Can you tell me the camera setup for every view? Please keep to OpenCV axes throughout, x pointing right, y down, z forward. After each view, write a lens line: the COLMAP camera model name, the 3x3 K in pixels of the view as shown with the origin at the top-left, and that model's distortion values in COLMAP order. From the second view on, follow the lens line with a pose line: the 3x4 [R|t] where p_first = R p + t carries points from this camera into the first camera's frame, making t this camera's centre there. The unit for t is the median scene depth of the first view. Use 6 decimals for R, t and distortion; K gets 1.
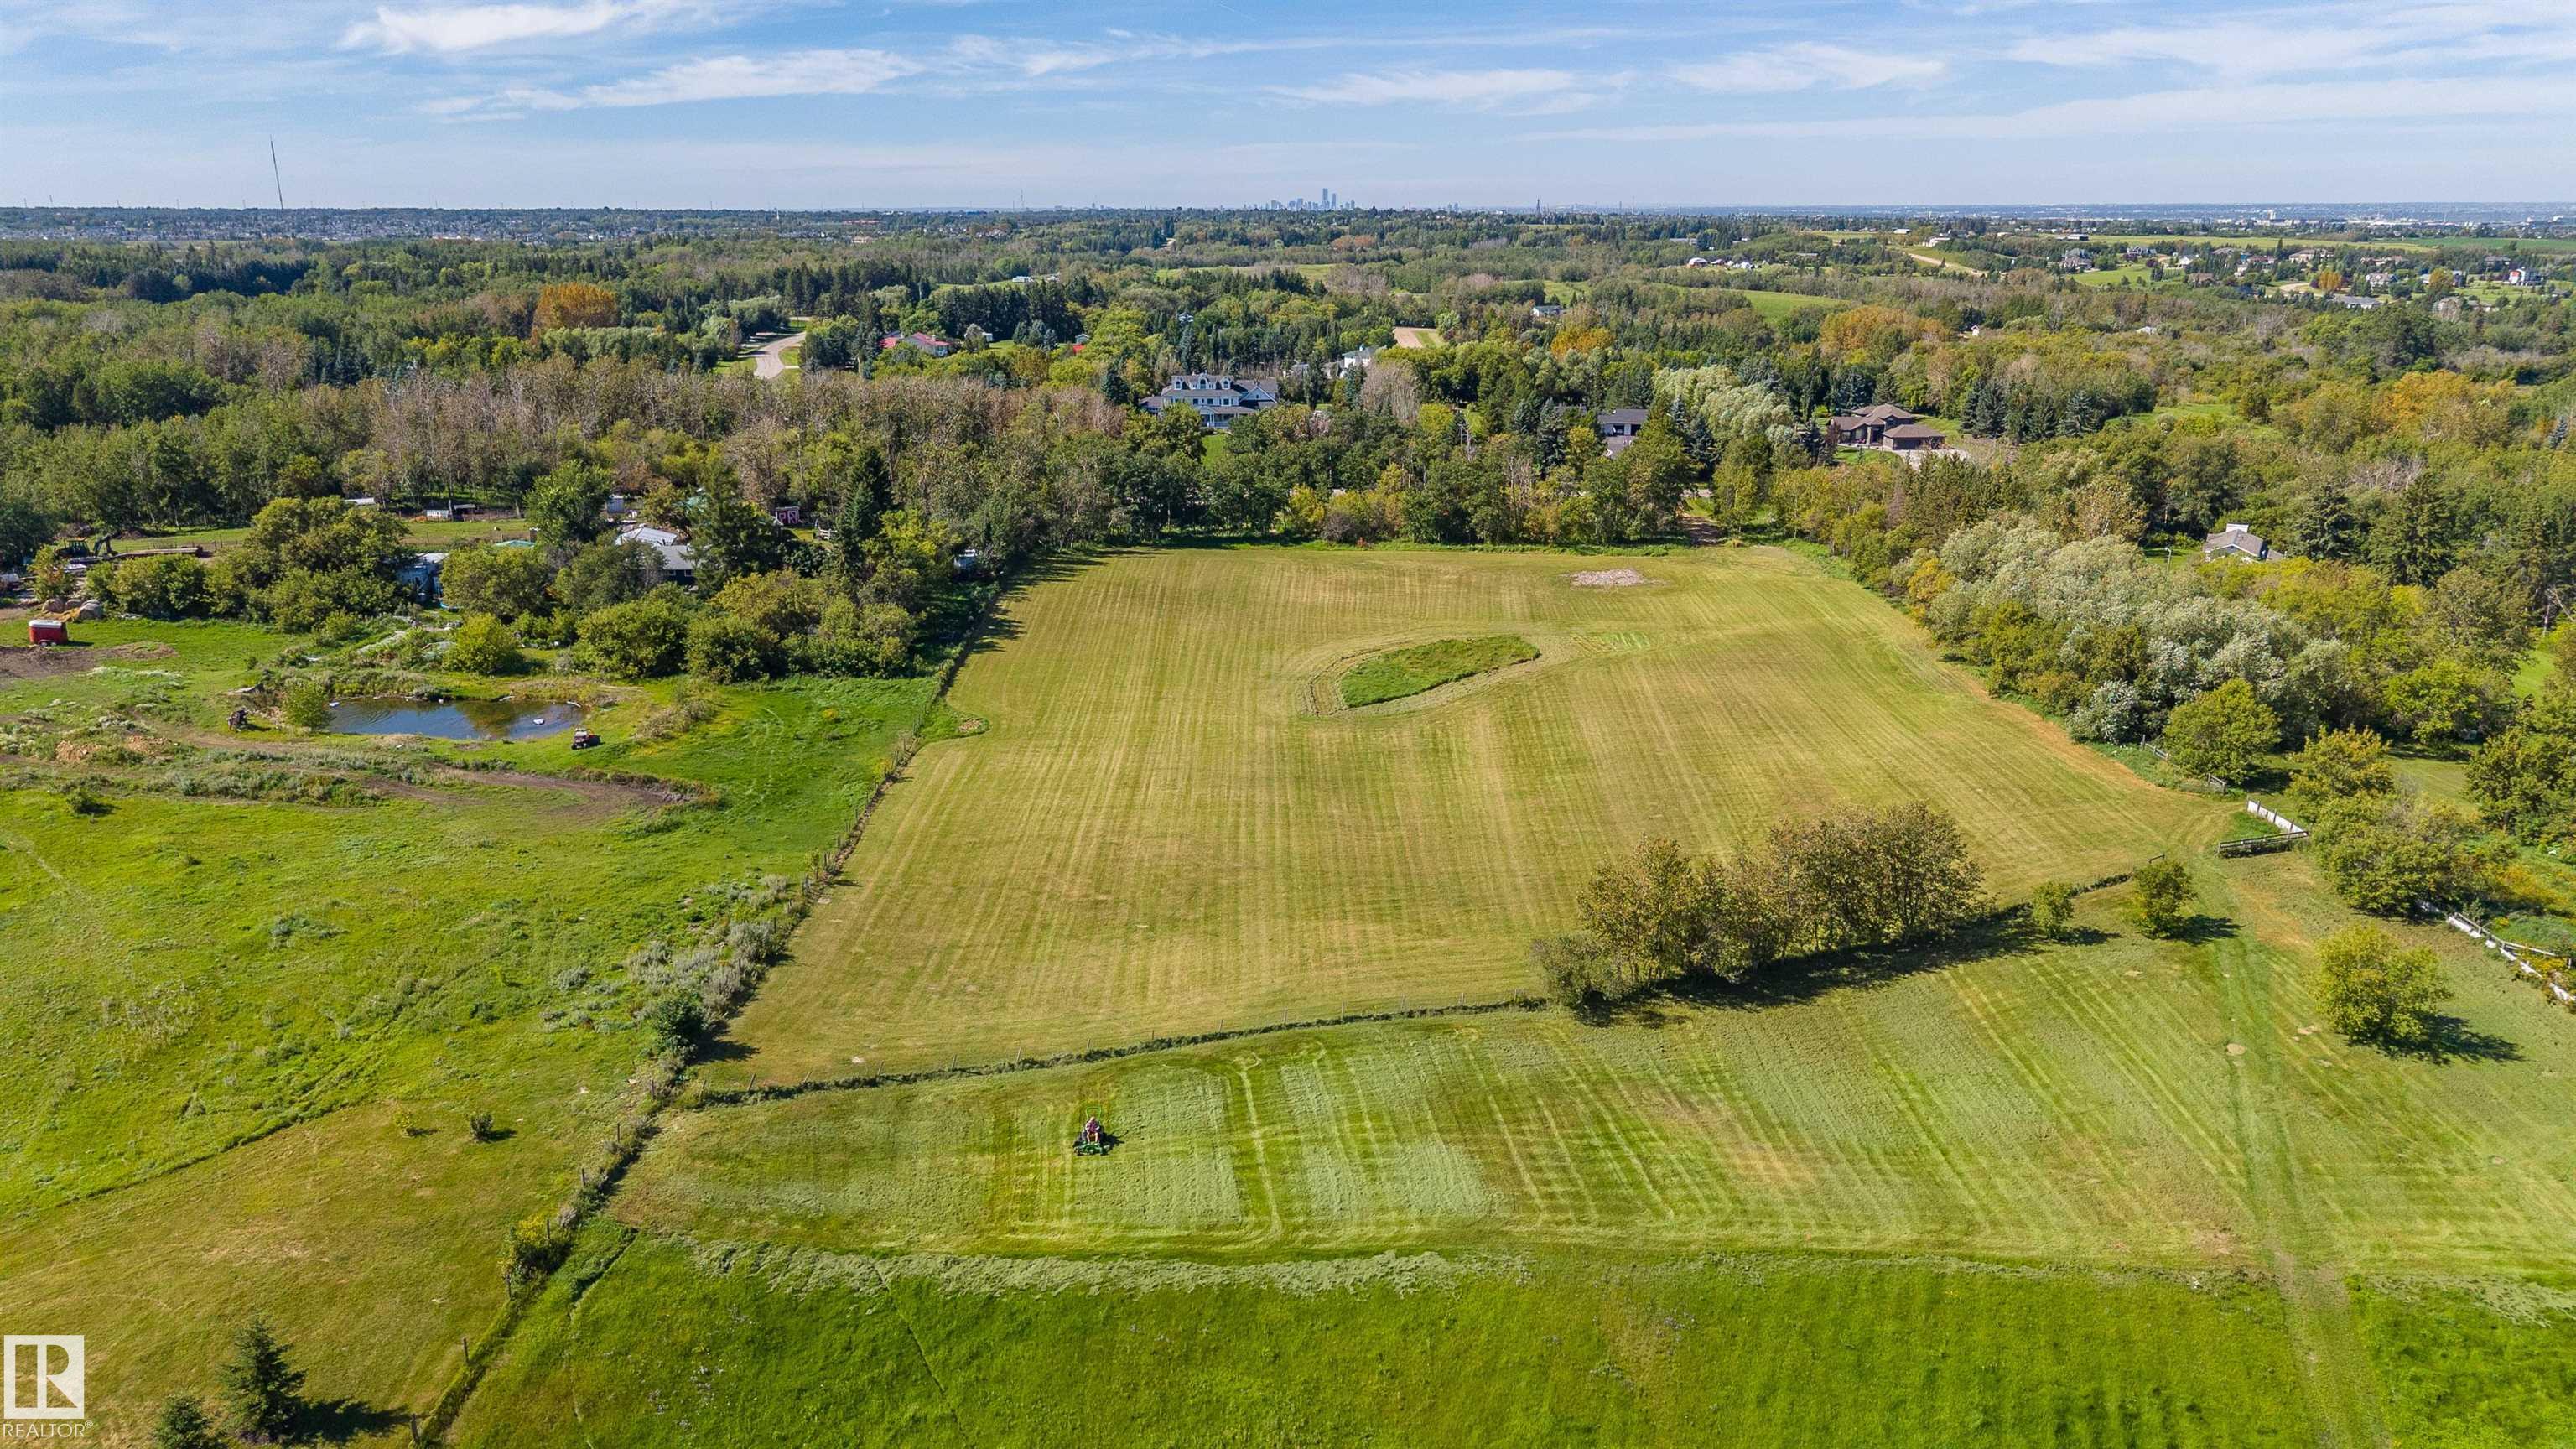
lens RADIAL K [[1713.2, 0, 1297.2], [0, 1713.2, 737.0], [0, 0, 1]] dist [0.025541, -0.031363]
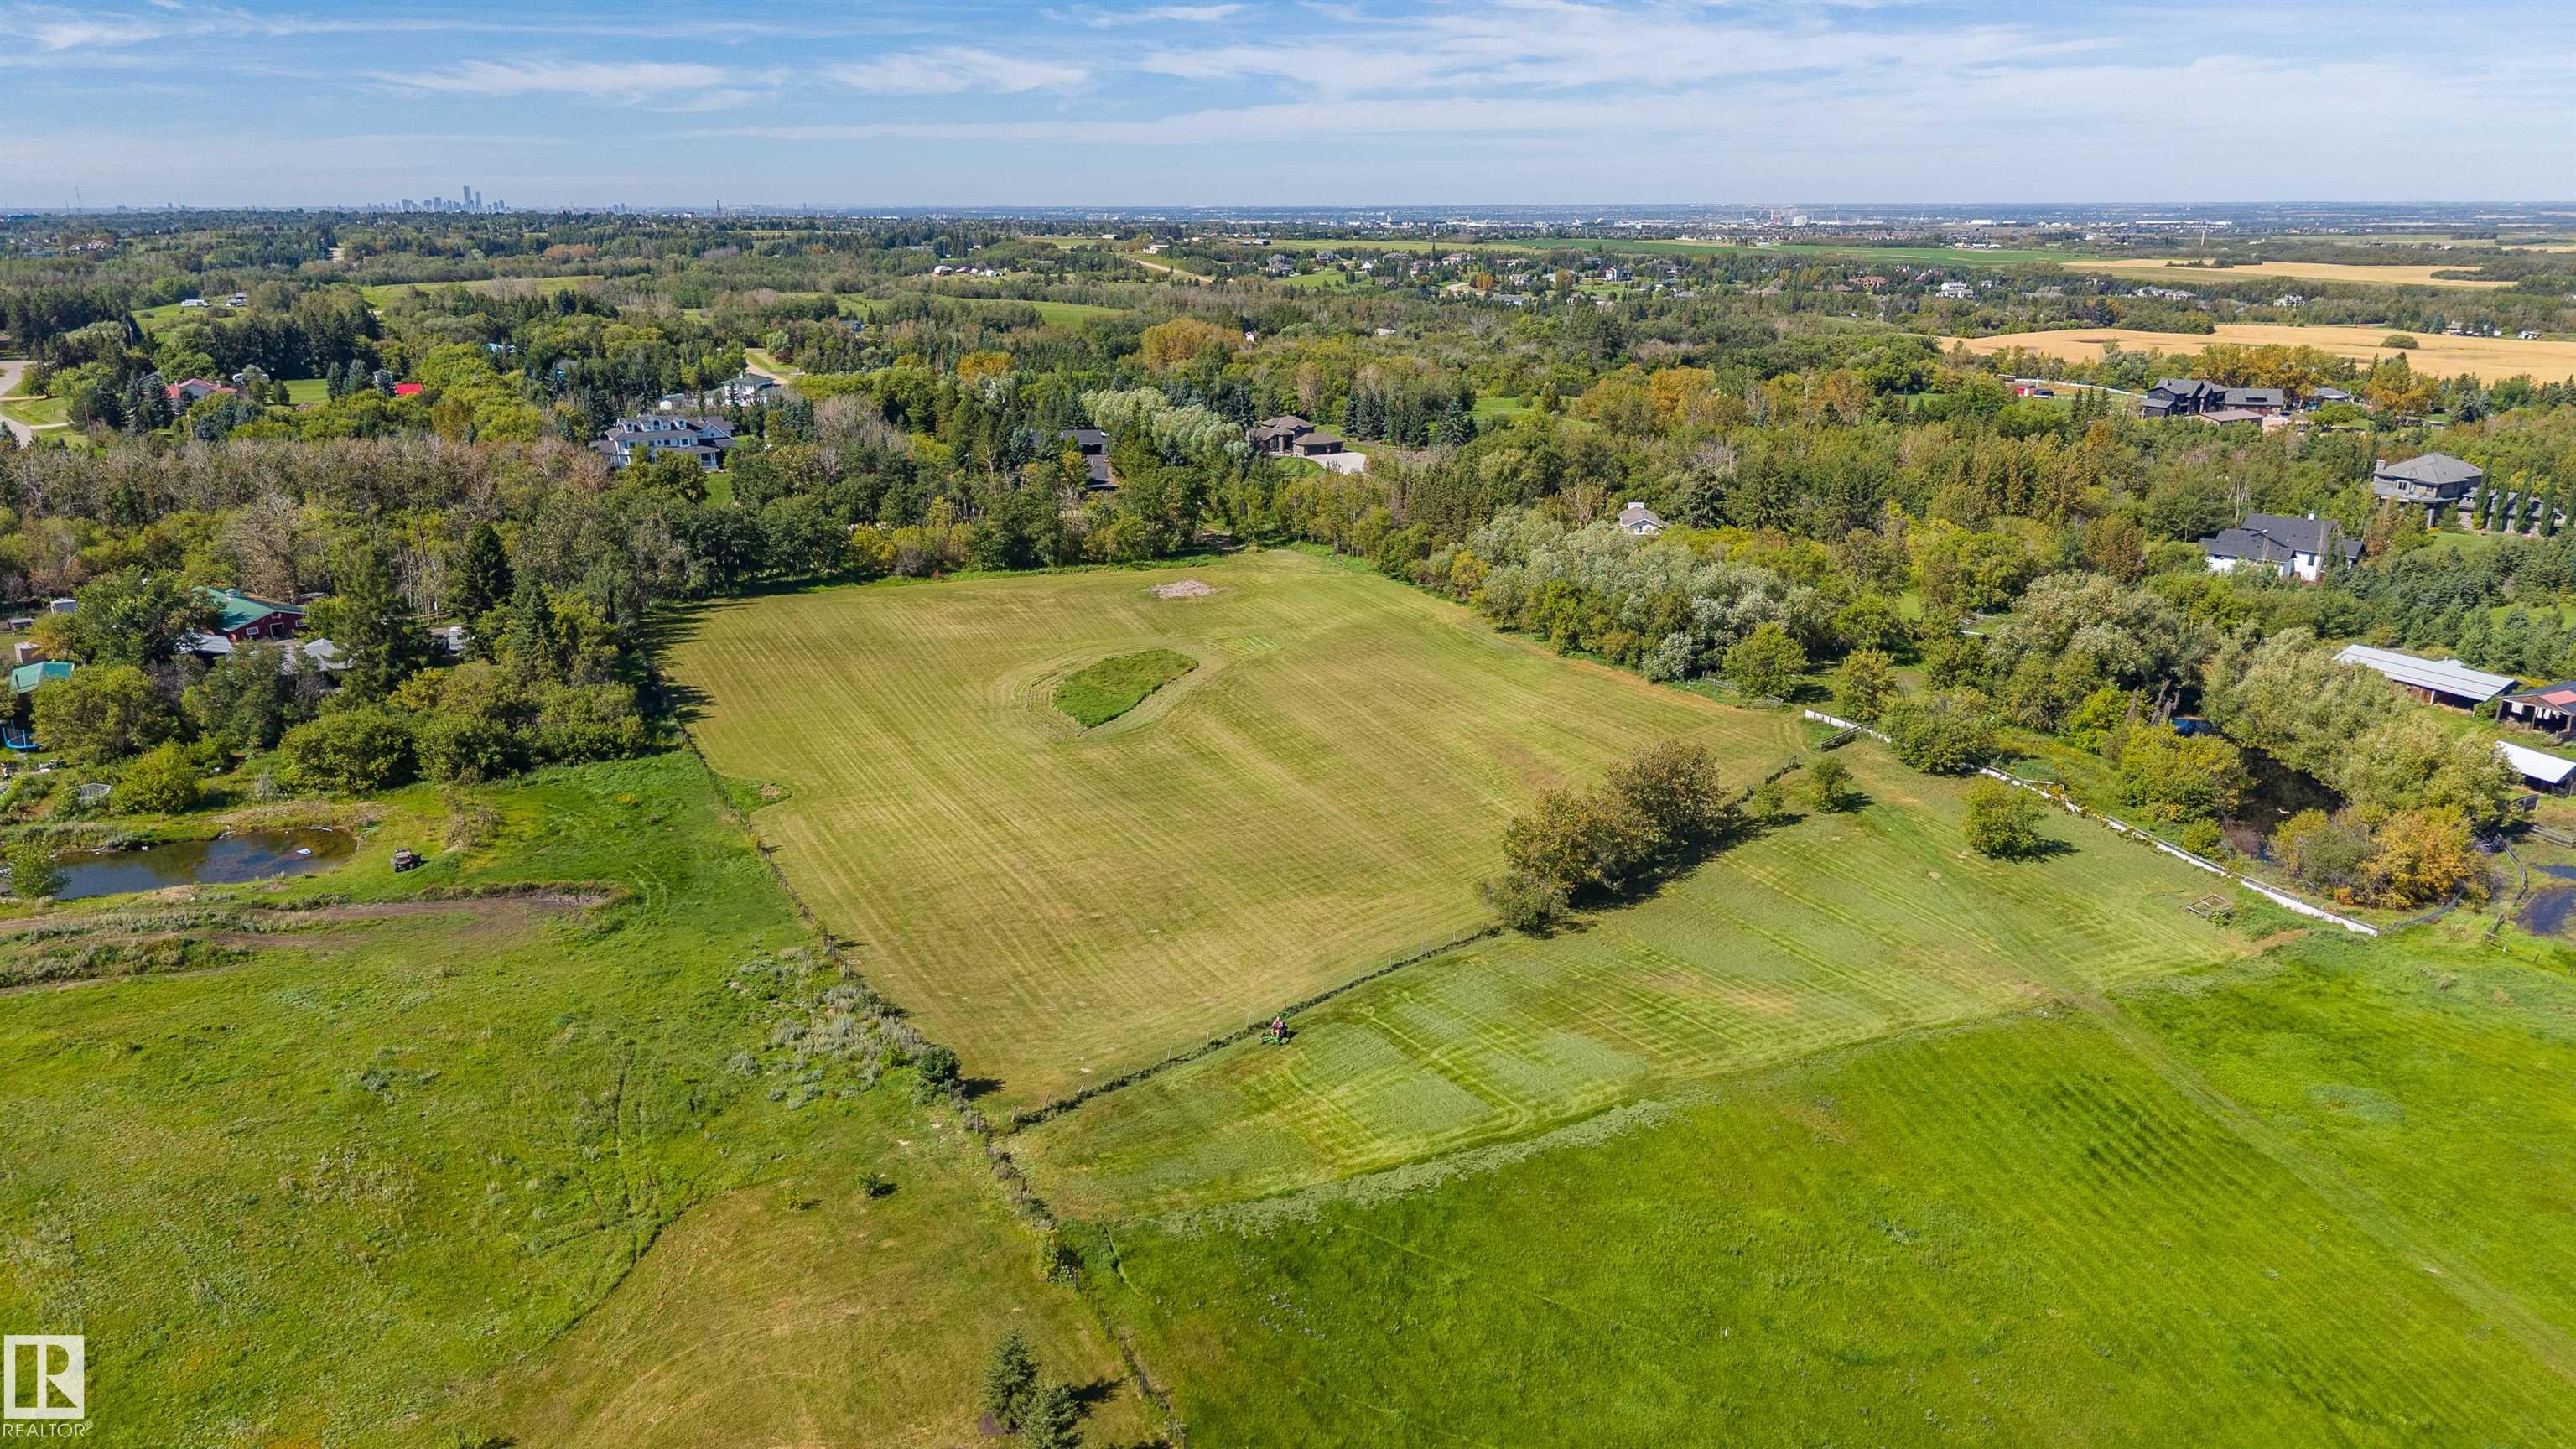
lens RADIAL K [[1713.2, 0, 1296.5], [0, 1713.2, 728.4], [0, 0, 1]] dist [0.025541, -0.031363]
pose [[0.900012, -0.125585, 0.417380, -0.290453], [0.127563, 0.991557, 0.023278, -0.024188], [-0.416780, 0.032292, 0.908434, -0.055113]]
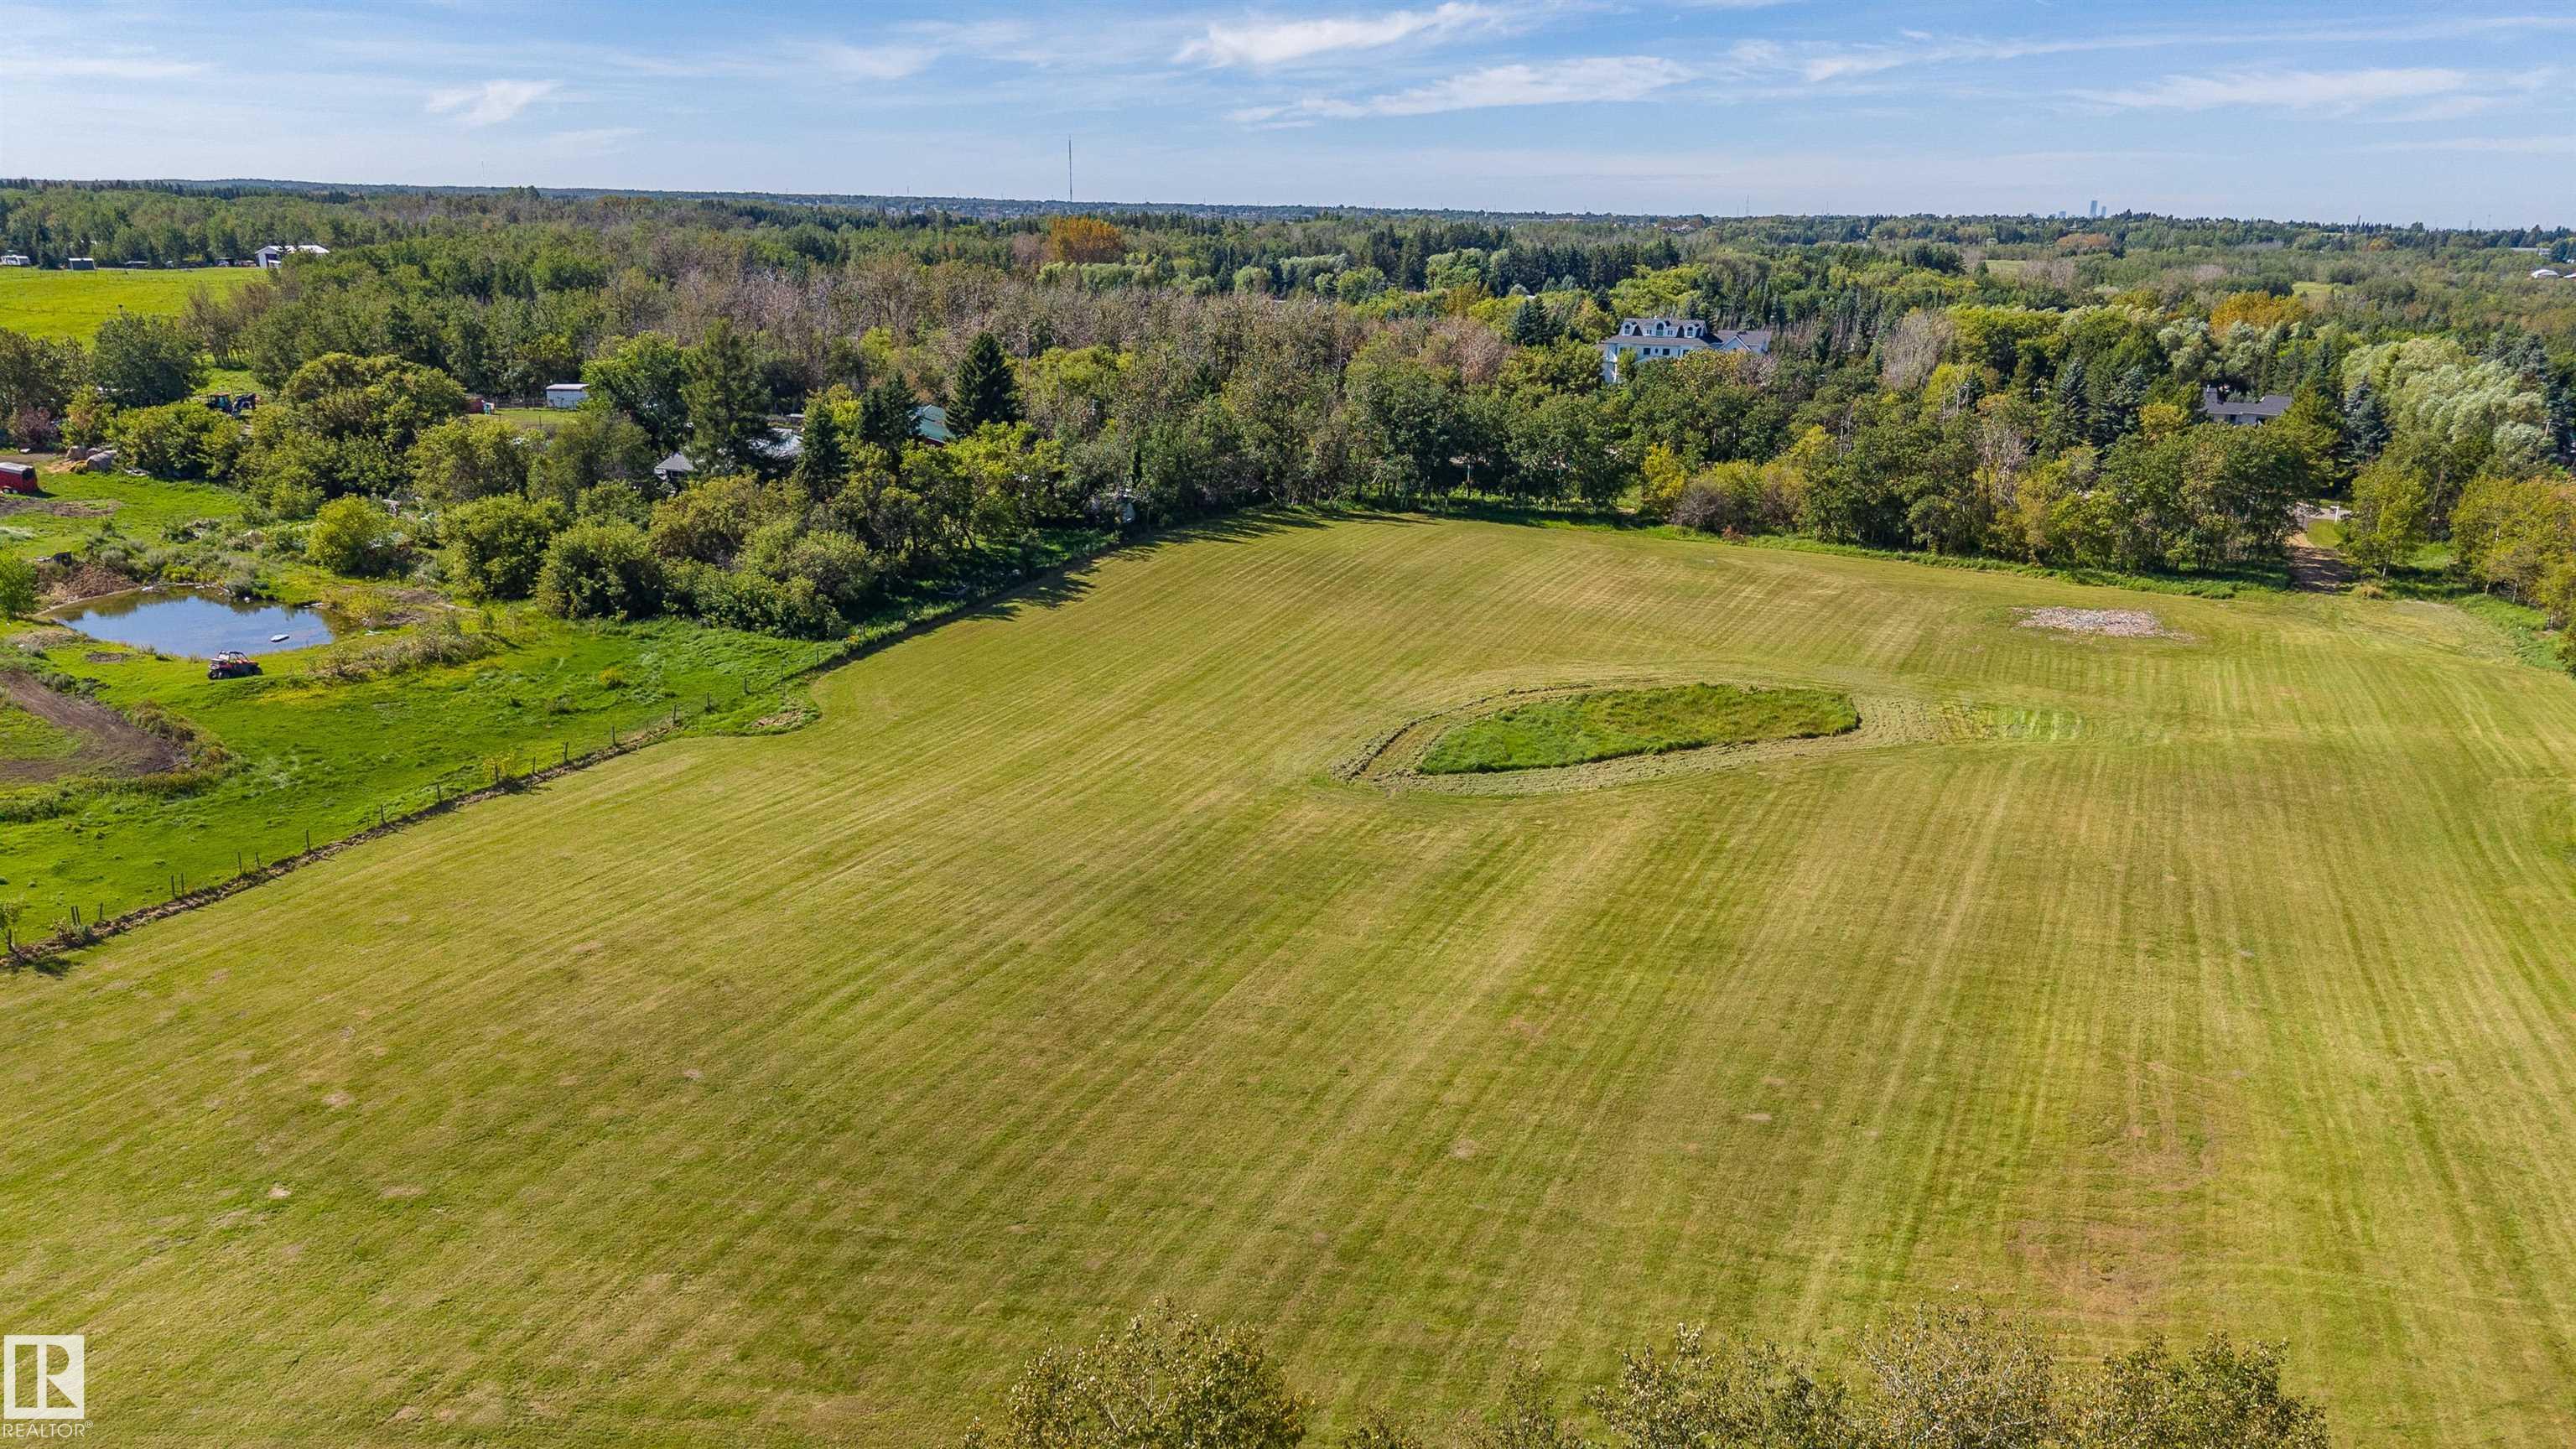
lens RADIAL K [[1713.2, 0, 1314.0], [0, 1713.2, 743.7], [0, 0, 1]] dist [0.025541, -0.031363]
pose [[0.919311, 0.132554, -0.370535, 0.200543], [-0.133460, 0.990780, 0.023320, -0.034275], [0.370209, 0.028013, 0.928526, 0.420932]]
